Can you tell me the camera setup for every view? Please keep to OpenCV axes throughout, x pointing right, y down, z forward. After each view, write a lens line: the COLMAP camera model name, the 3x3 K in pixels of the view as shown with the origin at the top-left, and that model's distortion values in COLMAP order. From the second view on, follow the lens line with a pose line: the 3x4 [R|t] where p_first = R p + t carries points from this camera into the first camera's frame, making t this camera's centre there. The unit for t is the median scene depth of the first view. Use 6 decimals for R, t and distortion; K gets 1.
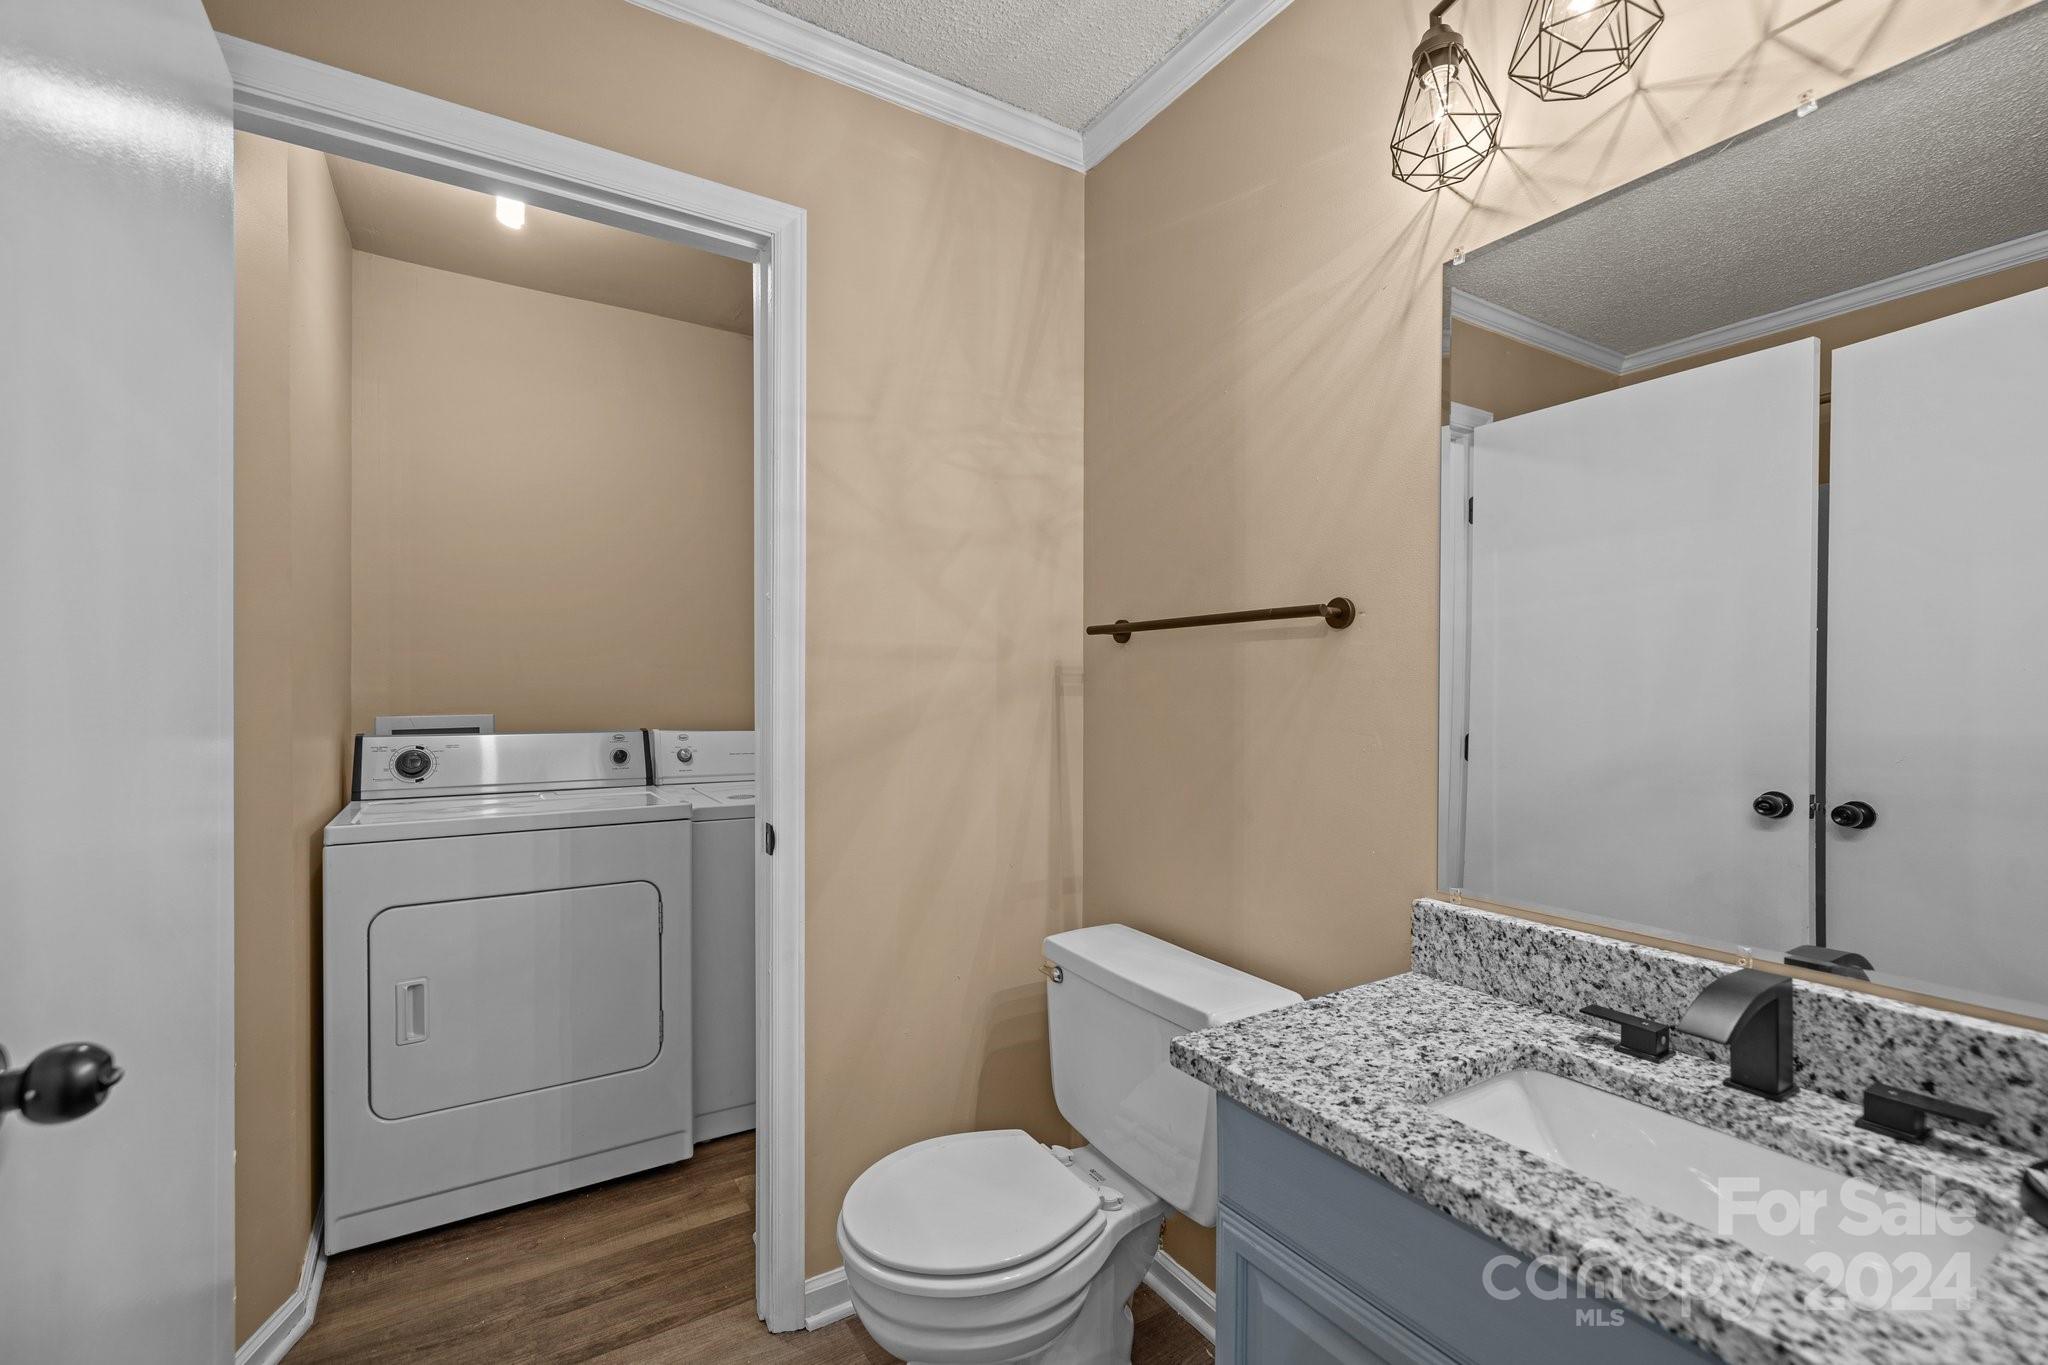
lens RADIAL K [[867.7, 0, 1012.8], [0, 867.7, 670.6], [0, 0, 1]] dist [-0.000051, -0.000194]
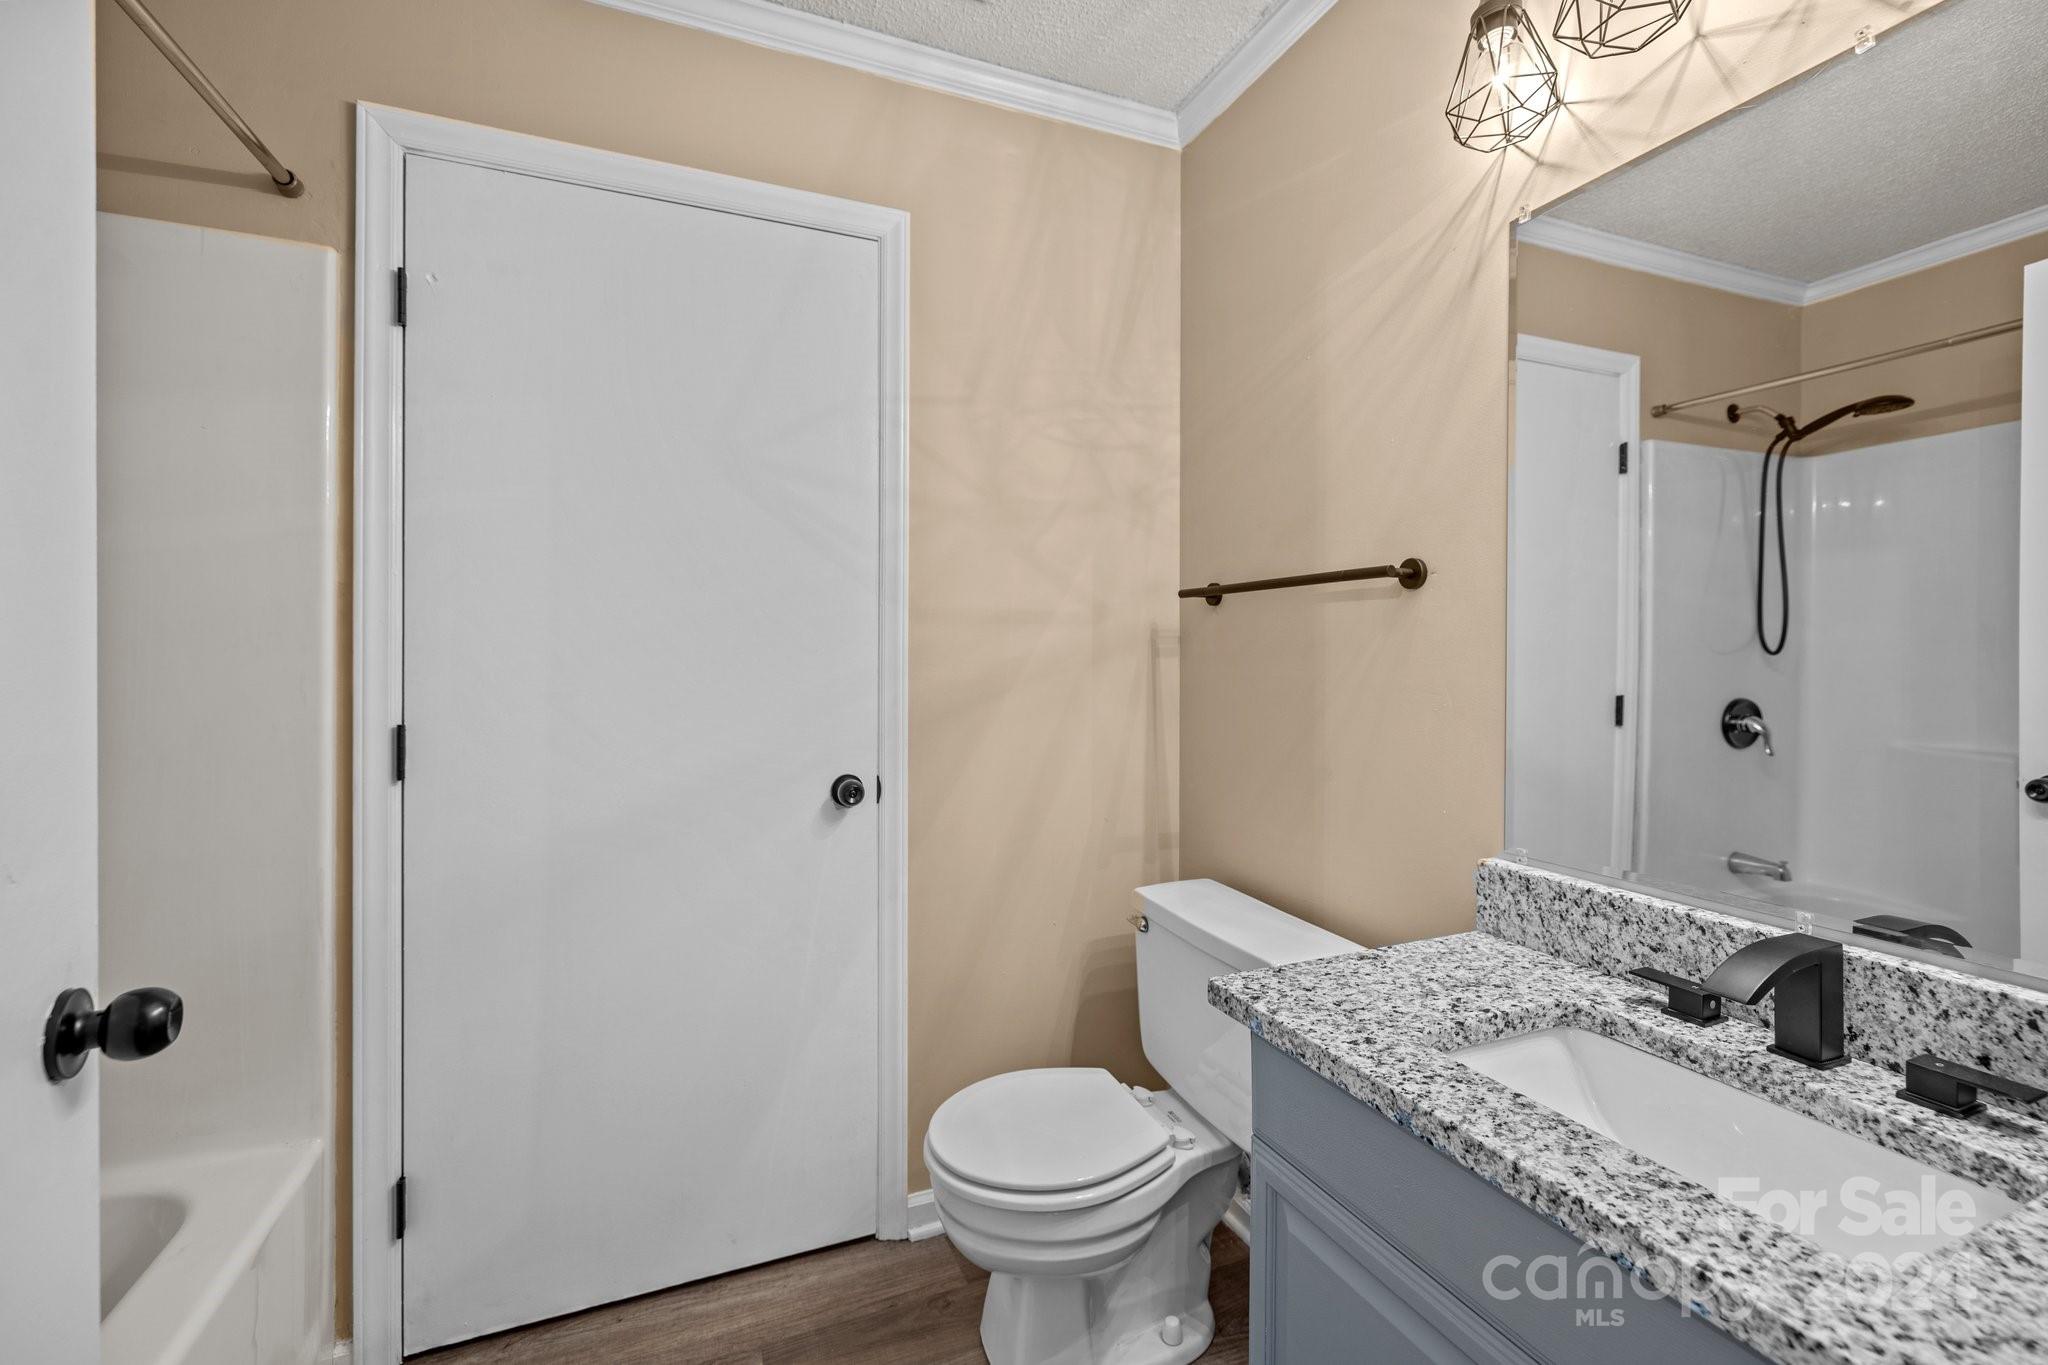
lens RADIAL K [[859.2, 0, 1026.2], [0, 859.2, 626.7], [0, 0, 1]] dist [-0.000843, 0.000030]
pose [[0.988304, -0.007843, -0.152292, 0.100377], [0.006544, 0.999938, -0.009029, 0.001646], [0.152353, 0.007927, 0.988294, -0.061940]]
